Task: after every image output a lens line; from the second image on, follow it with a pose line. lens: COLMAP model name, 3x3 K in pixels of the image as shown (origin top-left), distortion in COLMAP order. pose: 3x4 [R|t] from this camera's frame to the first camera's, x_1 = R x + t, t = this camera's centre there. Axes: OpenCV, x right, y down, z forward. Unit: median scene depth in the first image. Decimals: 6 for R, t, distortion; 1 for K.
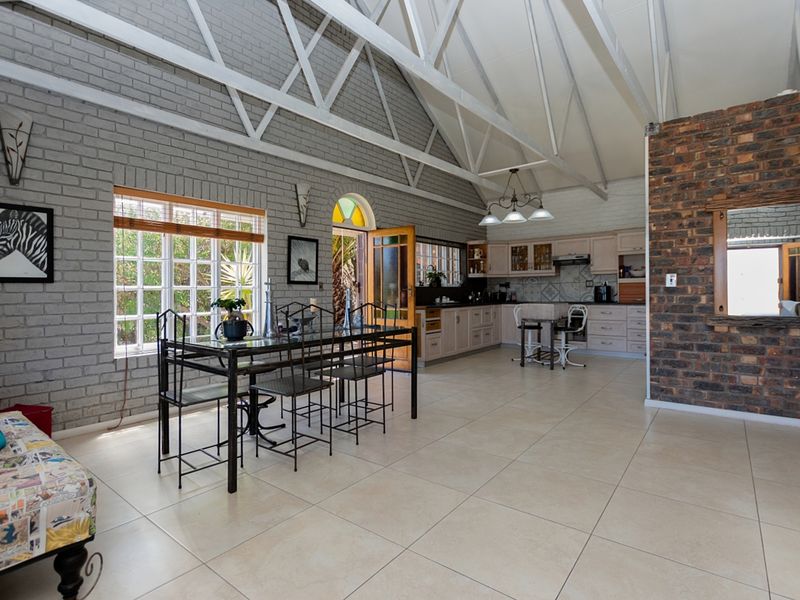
lens RADIAL K [[411.0, 0, 390.1], [0, 411.0, 292.4], [0, 0, 1]] dist [-0.001649, 0.000326]
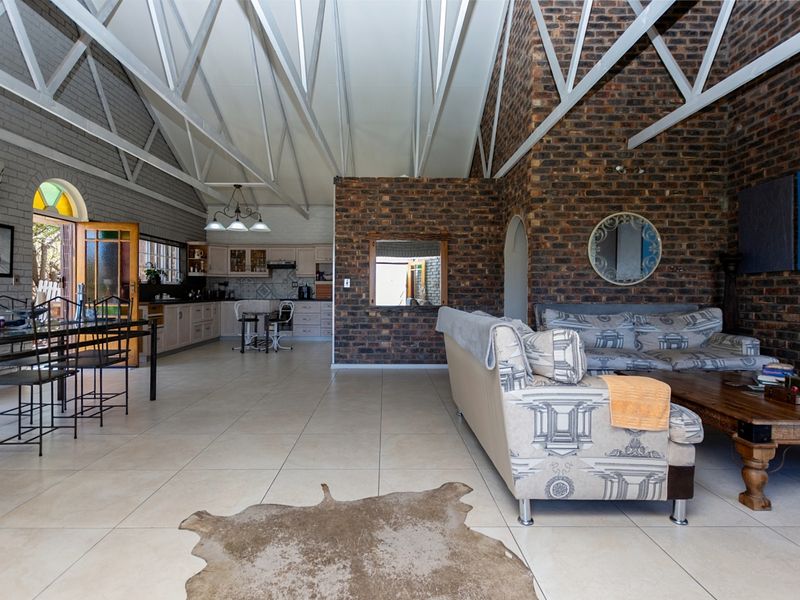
lens RADIAL K [[411.0, 0, 390.1], [0, 411.0, 292.4], [0, 0, 1]] dist [-0.001649, 0.000326]
pose [[0.770530, 0.012446, 0.637282, -0.106034], [-0.011444, 0.999918, -0.005691, 0.007962], [-0.637300, -0.002908, 0.770610, -0.180194]]
